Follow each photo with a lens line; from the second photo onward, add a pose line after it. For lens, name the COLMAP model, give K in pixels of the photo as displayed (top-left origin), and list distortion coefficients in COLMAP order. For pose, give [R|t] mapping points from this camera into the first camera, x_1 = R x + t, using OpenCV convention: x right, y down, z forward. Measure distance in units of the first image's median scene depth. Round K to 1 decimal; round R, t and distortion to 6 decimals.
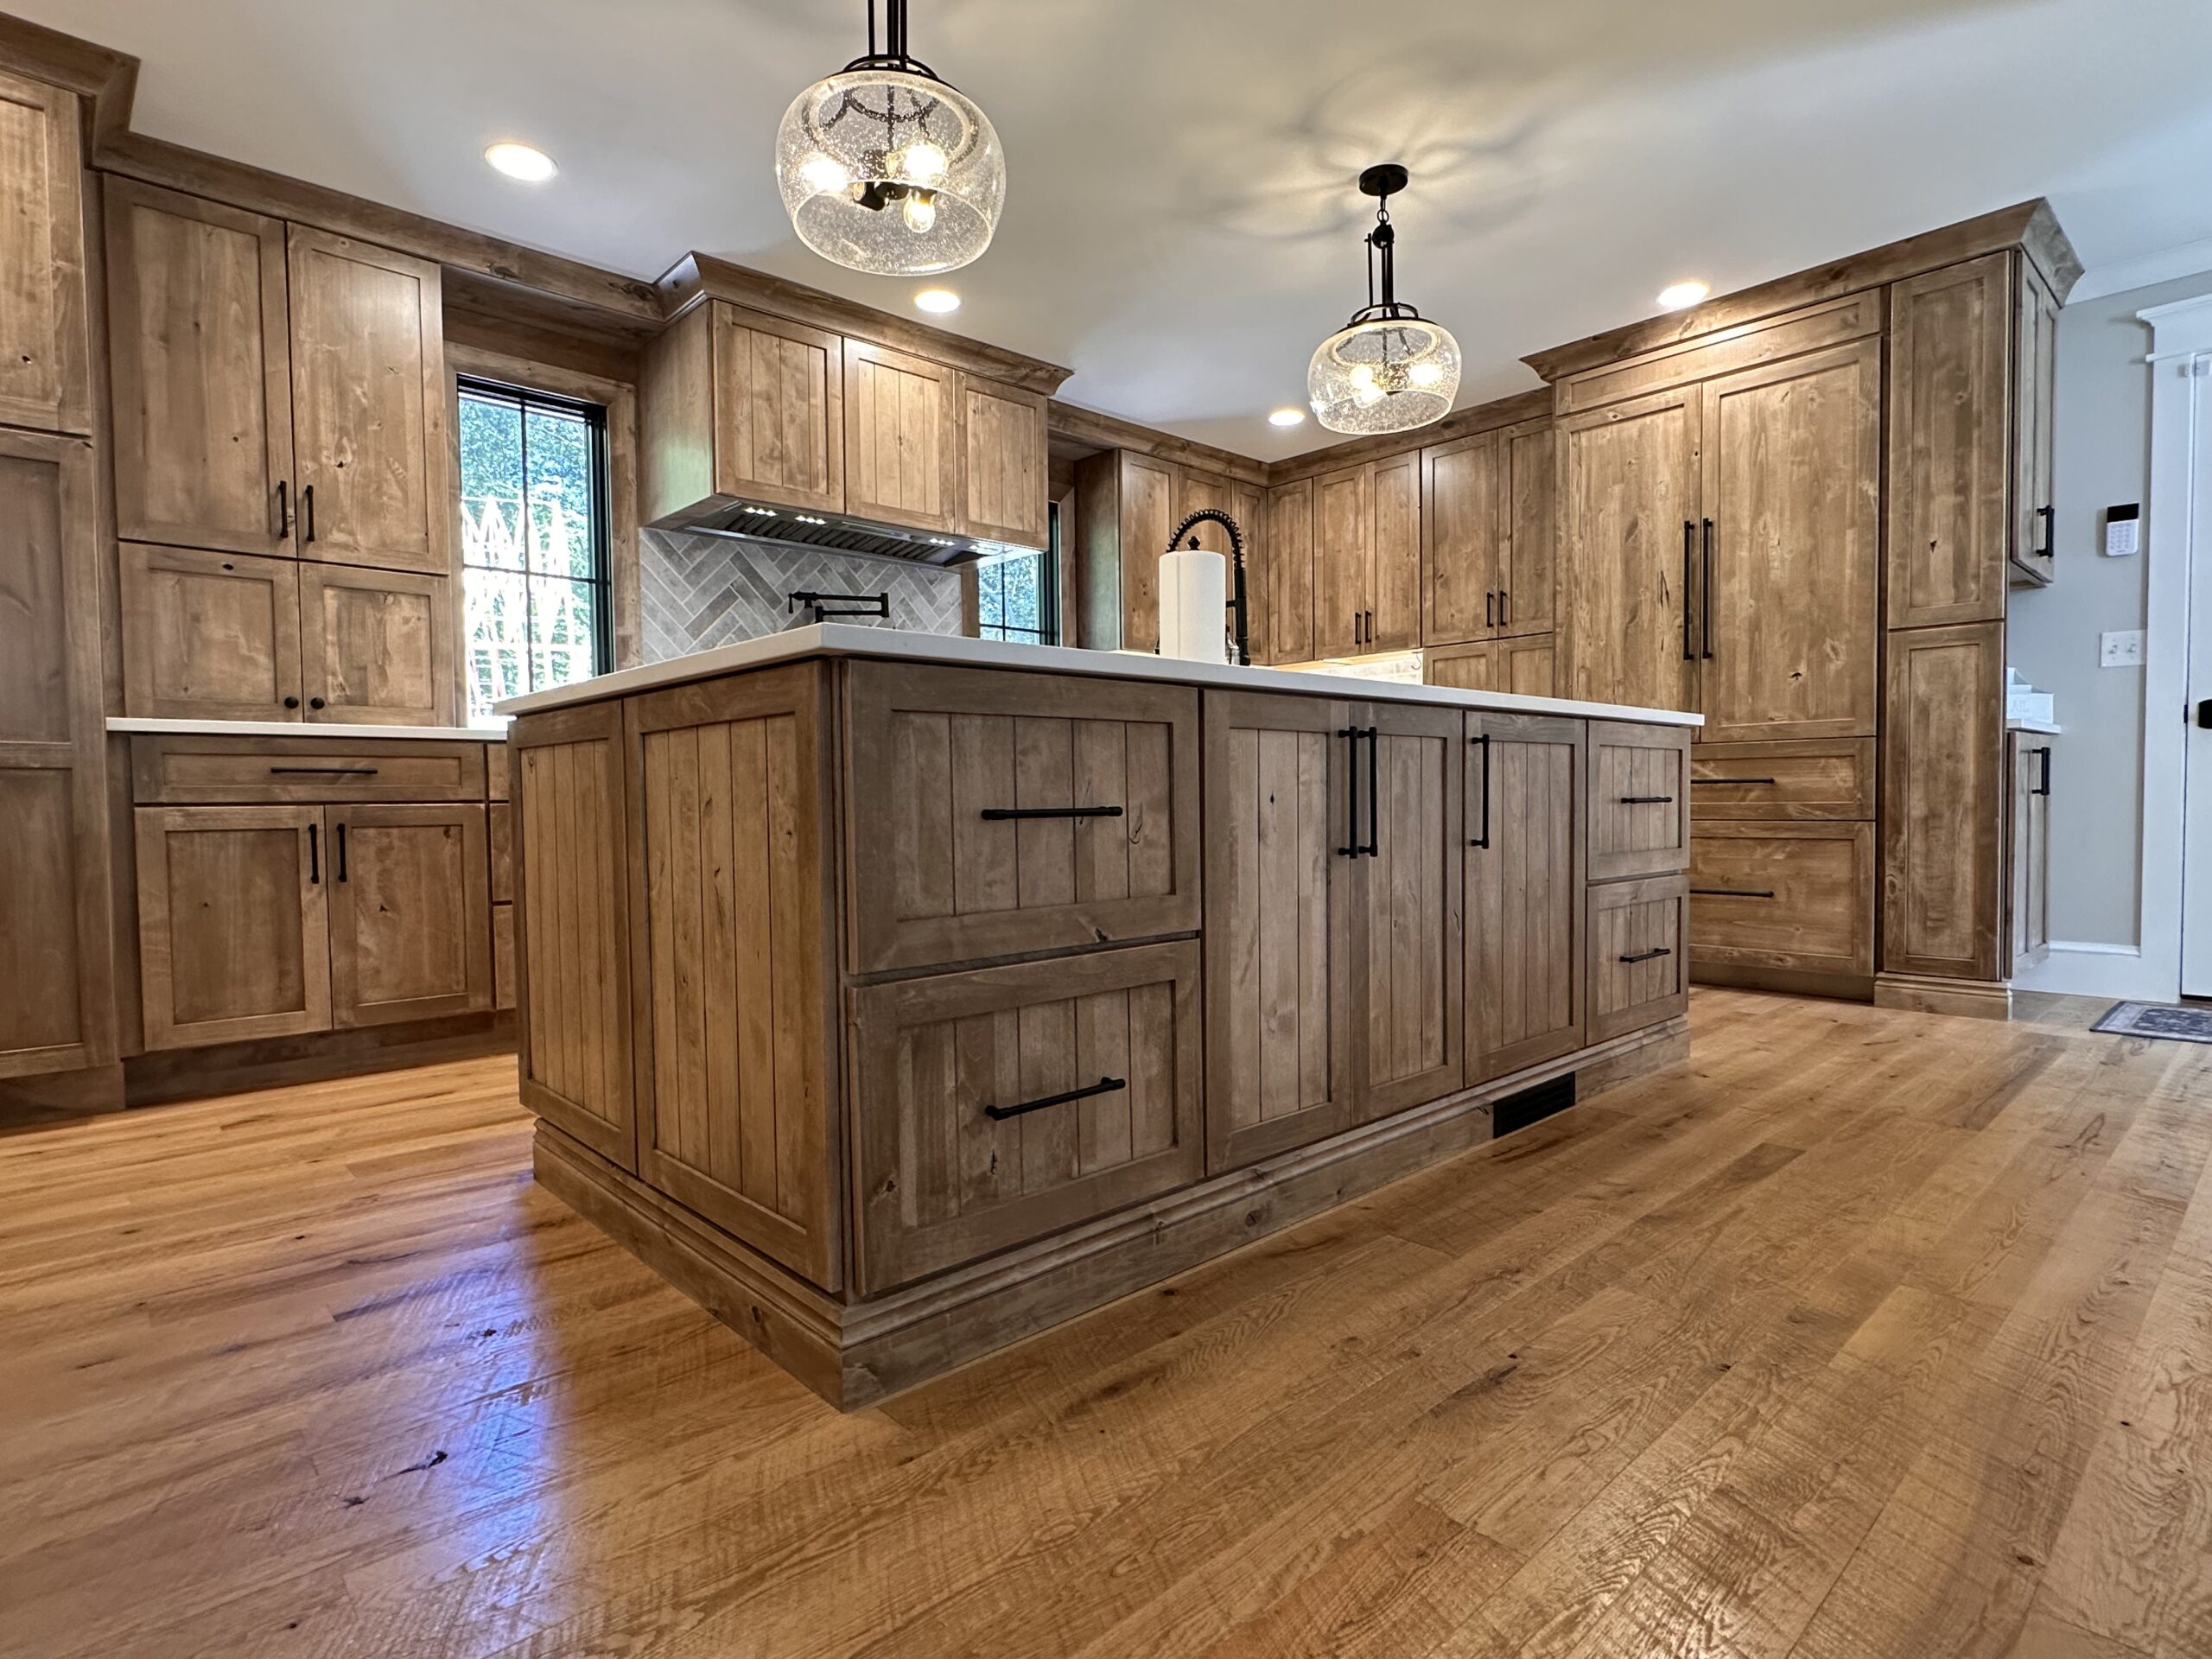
lens RADIAL K [[1151.6, 0, 1099.7], [0, 1151.6, 841.9], [0, 0, 1]] dist [-0.000380, 0.000356]
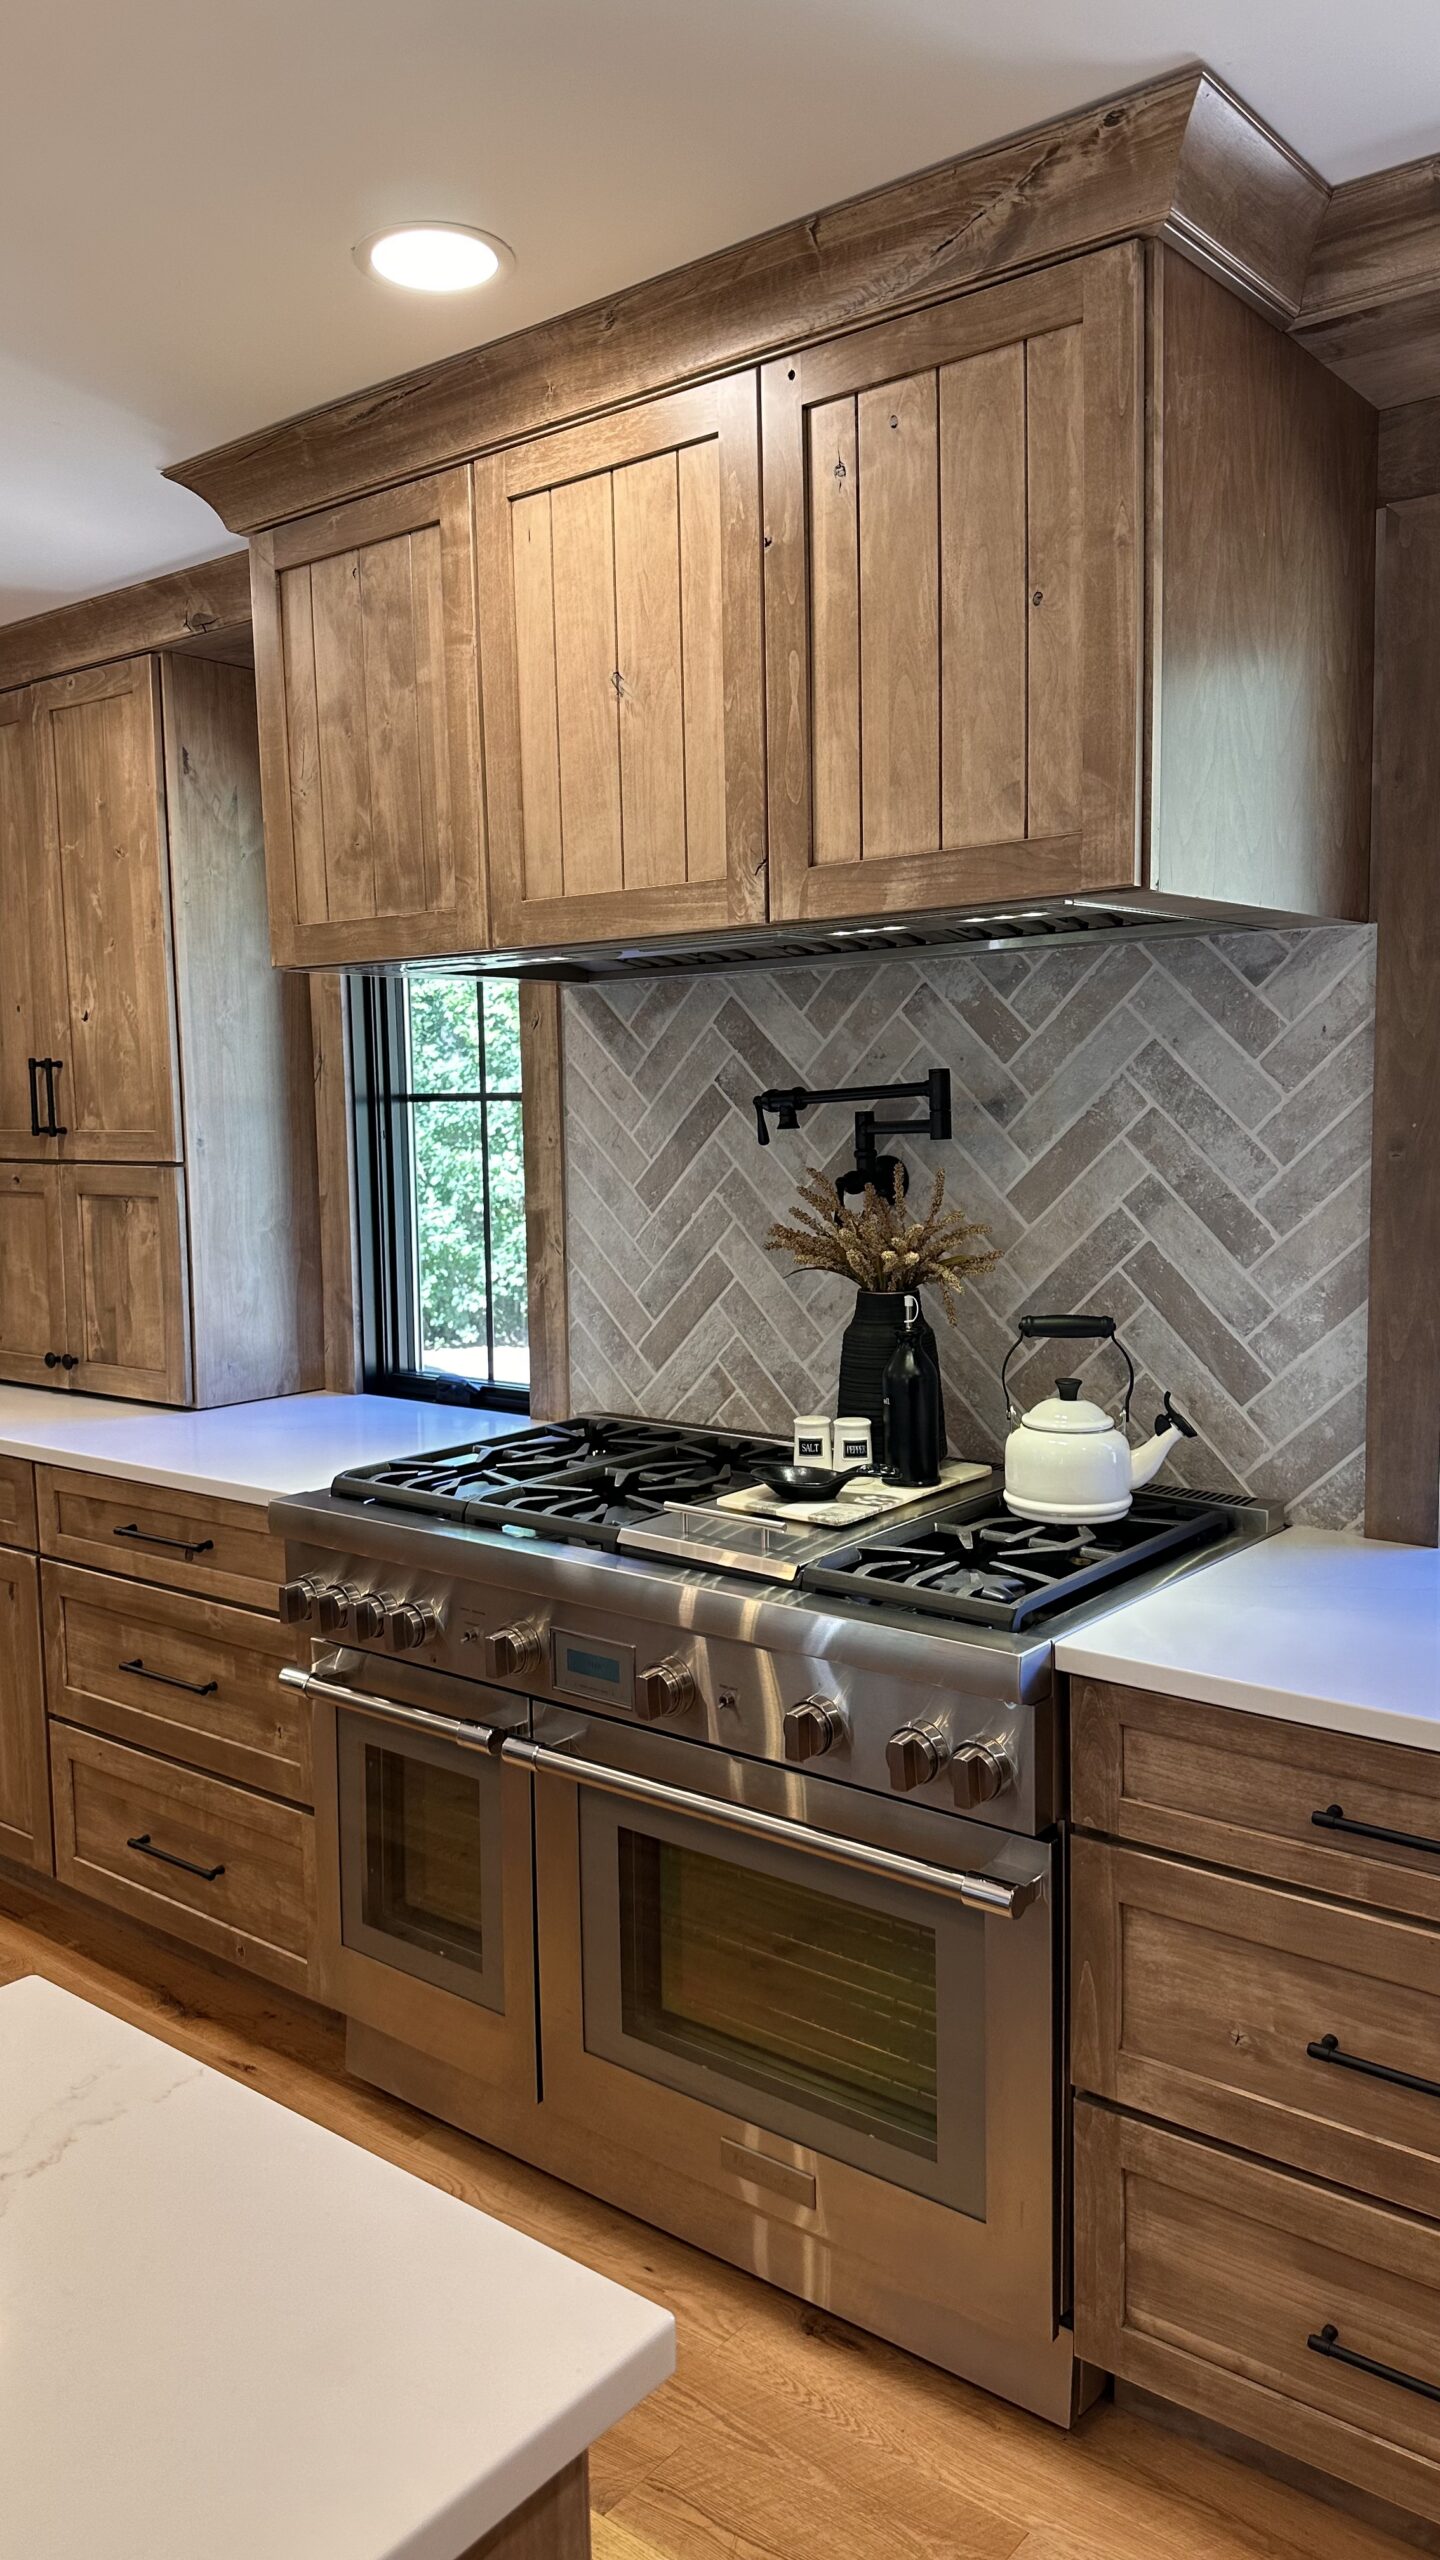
lens RADIAL K [[1793.5, 0, 713.4], [0, 1793.5, 1271.9], [0, 0, 1]] dist [0.171549, -0.321814]
pose [[0.147396, 0.100911, -0.983916, 0.455532], [-0.025892, 0.994835, 0.098152, -0.279722], [0.988739, 0.011008, 0.149247, 1.154600]]
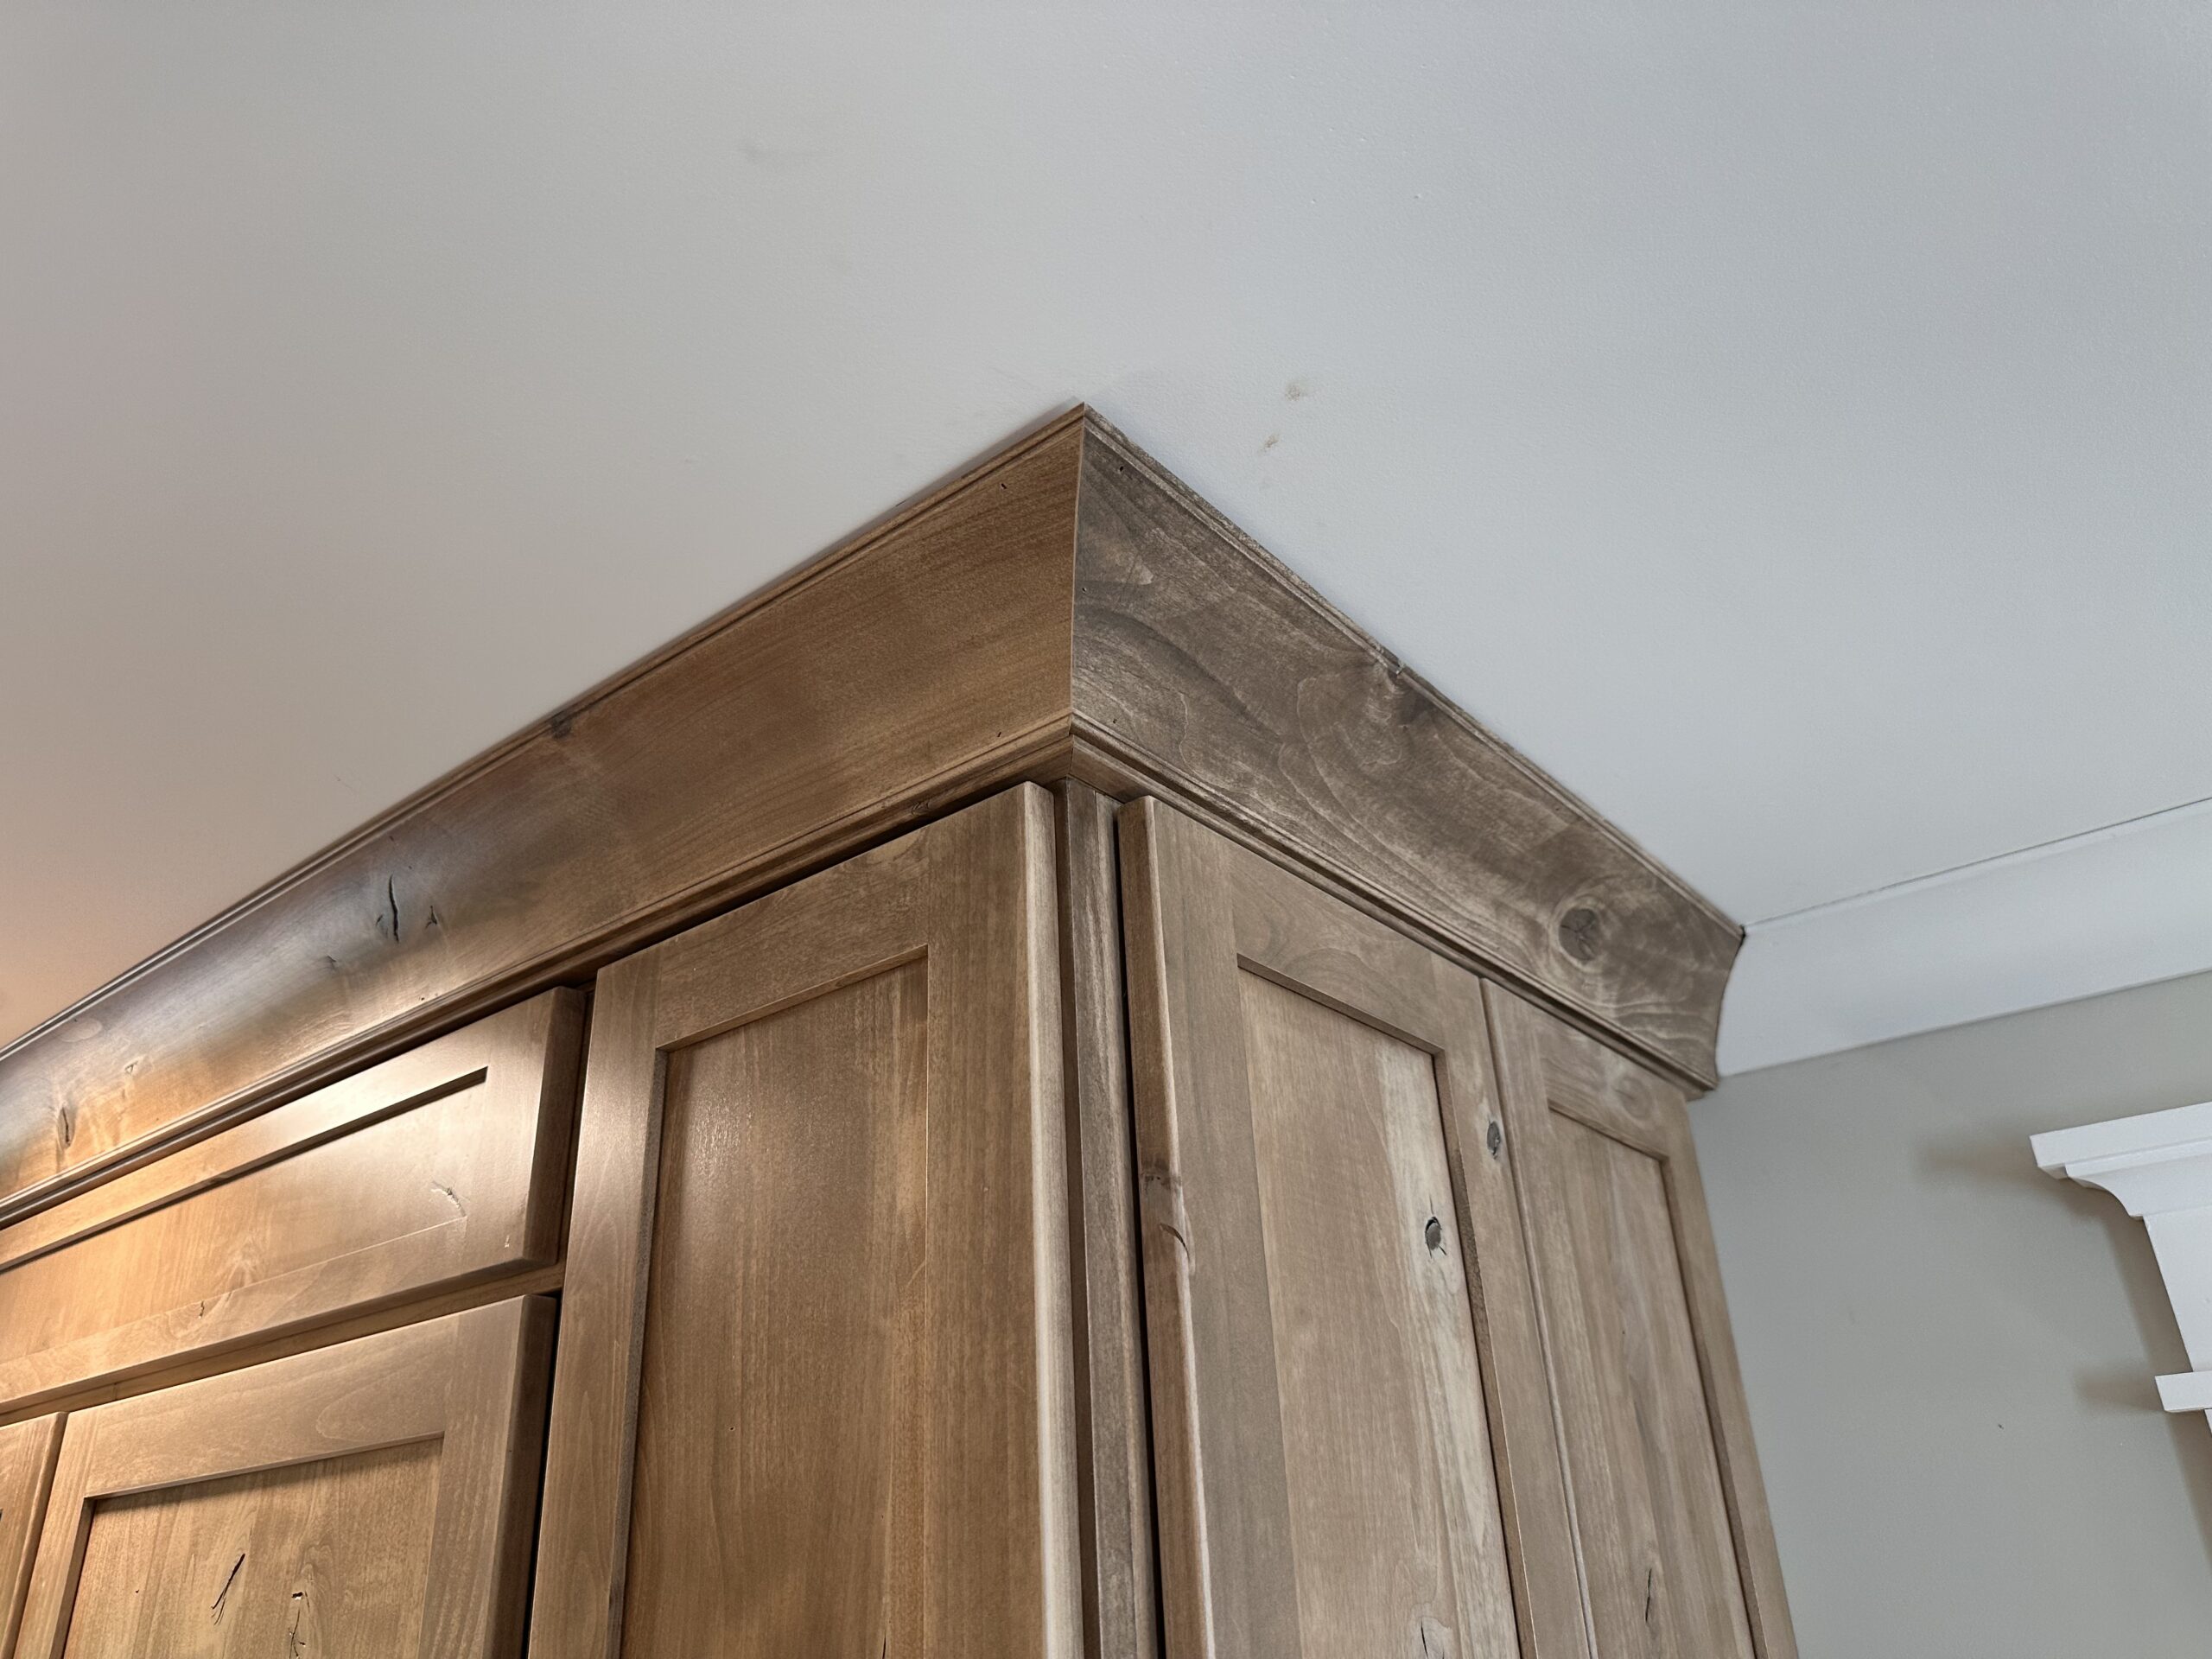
lens RADIAL K [[1542.2, 0, 1099.0], [0, 1542.2, 834.6], [0, 0, 1]] dist [0.191137, -0.380499]
pose [[0.988809, 0.034479, 0.145146, 0.771941], [0.038956, 0.879497, -0.474307, -0.421972], [-0.144010, 0.474654, 0.868312, 0.843989]]
